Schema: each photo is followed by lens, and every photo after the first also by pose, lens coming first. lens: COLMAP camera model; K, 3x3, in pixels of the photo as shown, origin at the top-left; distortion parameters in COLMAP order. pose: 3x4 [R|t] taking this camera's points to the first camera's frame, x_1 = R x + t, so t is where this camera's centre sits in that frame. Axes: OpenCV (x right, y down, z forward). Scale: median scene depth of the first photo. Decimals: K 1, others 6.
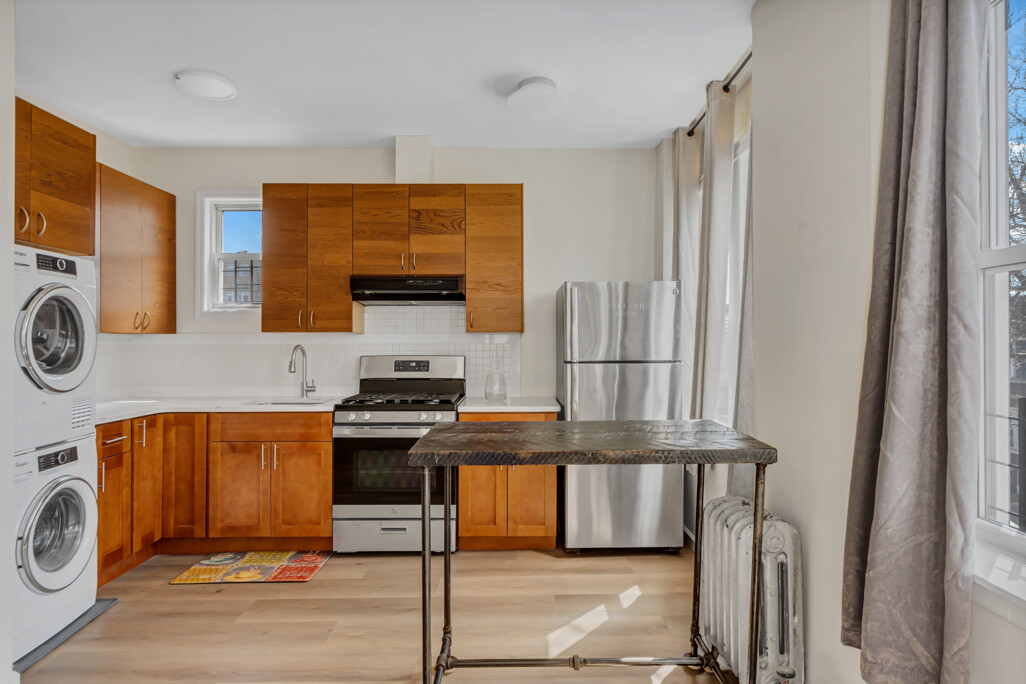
lens RADIAL K [[574.3, 0, 511.0], [0, 574.3, 339.5], [0, 0, 1]] dist [0.000317, 0.001331]
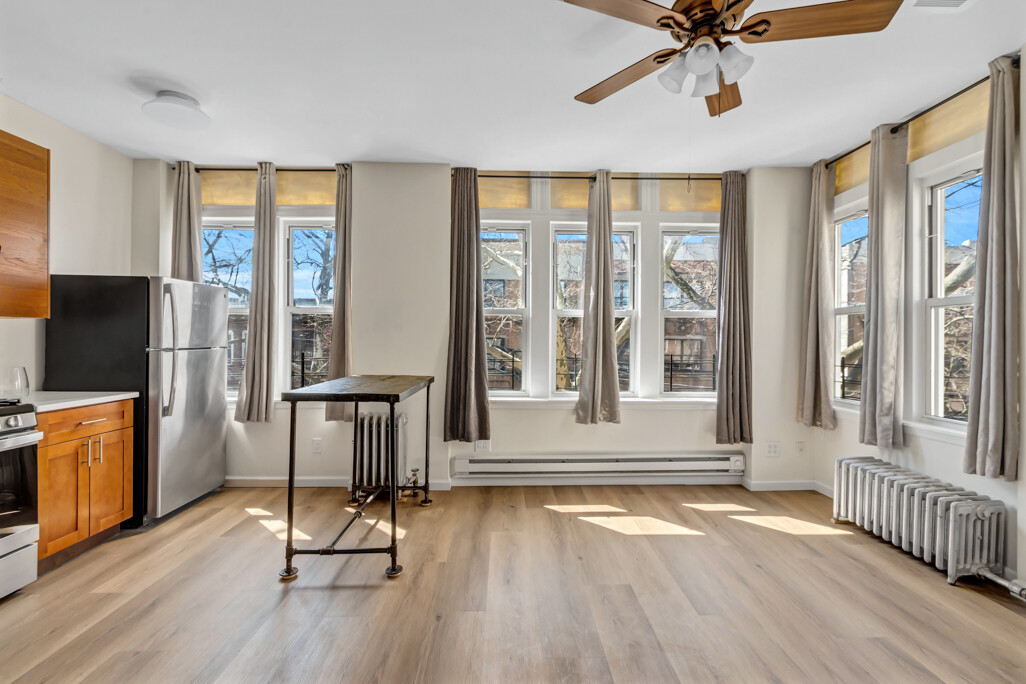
lens RADIAL K [[445.0, 0, 516.9], [0, 445.0, 341.6], [0, 0, 1]] dist [0.003867, -0.000708]
pose [[-0.042865, -0.000474, 0.999081, -0.749848], [-0.014768, 0.999891, -0.000159, 0.013083], [-0.998972, -0.014761, -0.042868, 0.334250]]
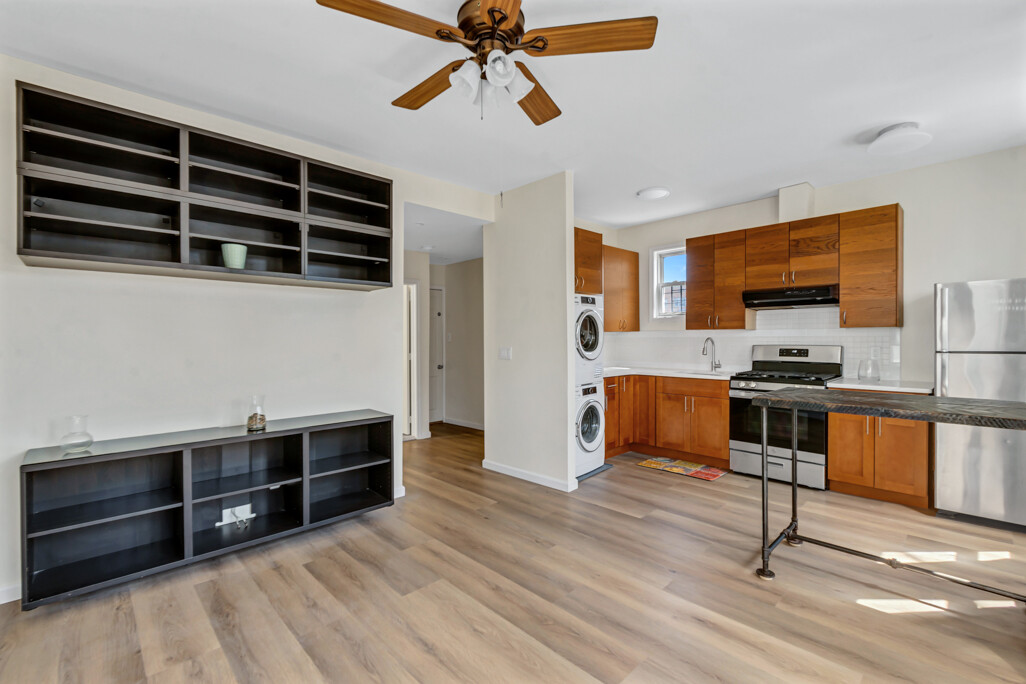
lens RADIAL K [[437.2, 0, 508.5], [0, 437.2, 341.0], [0, 0, 1]] dist [0.003200, 0.000145]
pose [[0.679623, 0.003753, -0.733552, 0.151605], [0.010143, 0.999843, 0.014513, -0.004548], [0.733492, -0.017303, 0.679478, -0.244480]]
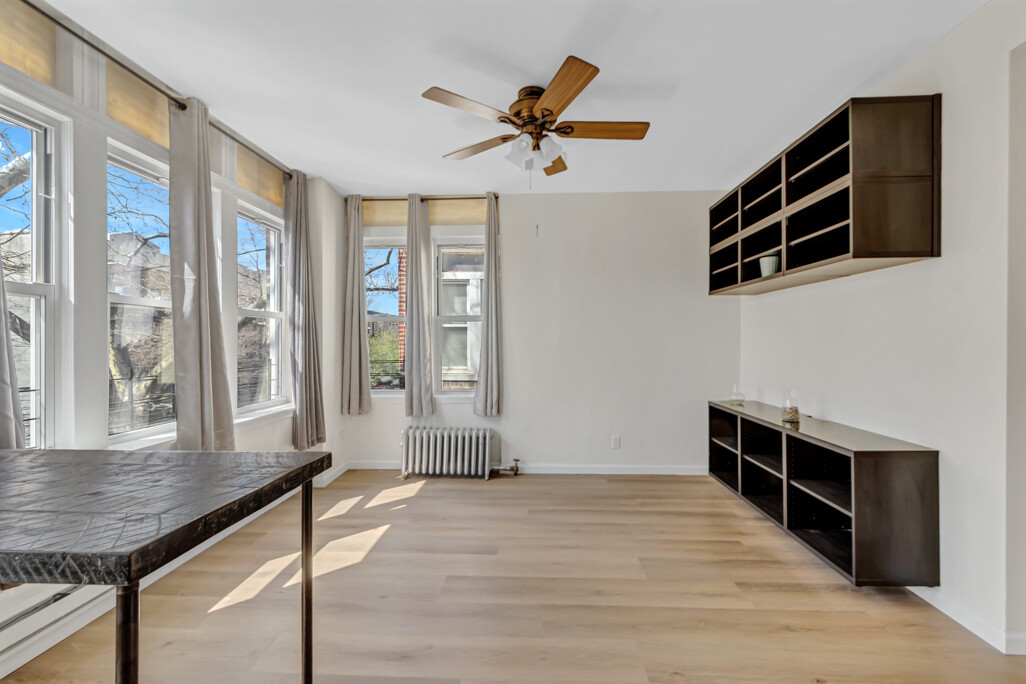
lens RADIAL K [[445.0, 0, 516.9], [0, 445.0, 341.6], [0, 0, 1]] dist [0.003867, -0.000708]
pose [[-0.999368, 0.013838, 0.032737, -0.241108], [0.013465, 0.999842, -0.011602, 0.016021], [-0.032892, -0.011154, -0.999397, 0.815757]]
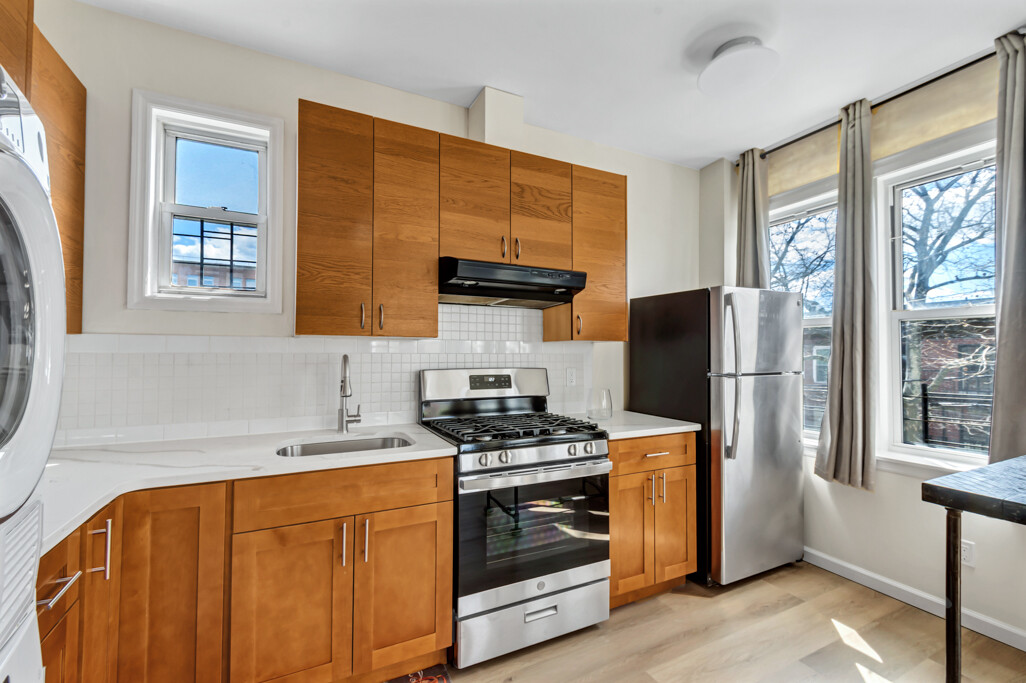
lens RADIAL K [[445.0, 0, 516.9], [0, 445.0, 341.1], [0, 0, 1]] dist [0.003867, -0.000708]
pose [[0.889655, 0.016483, 0.456337, -0.480810], [-0.008707, 0.999779, -0.019138, 0.001824], [-0.456551, 0.013053, 0.889601, 0.499907]]
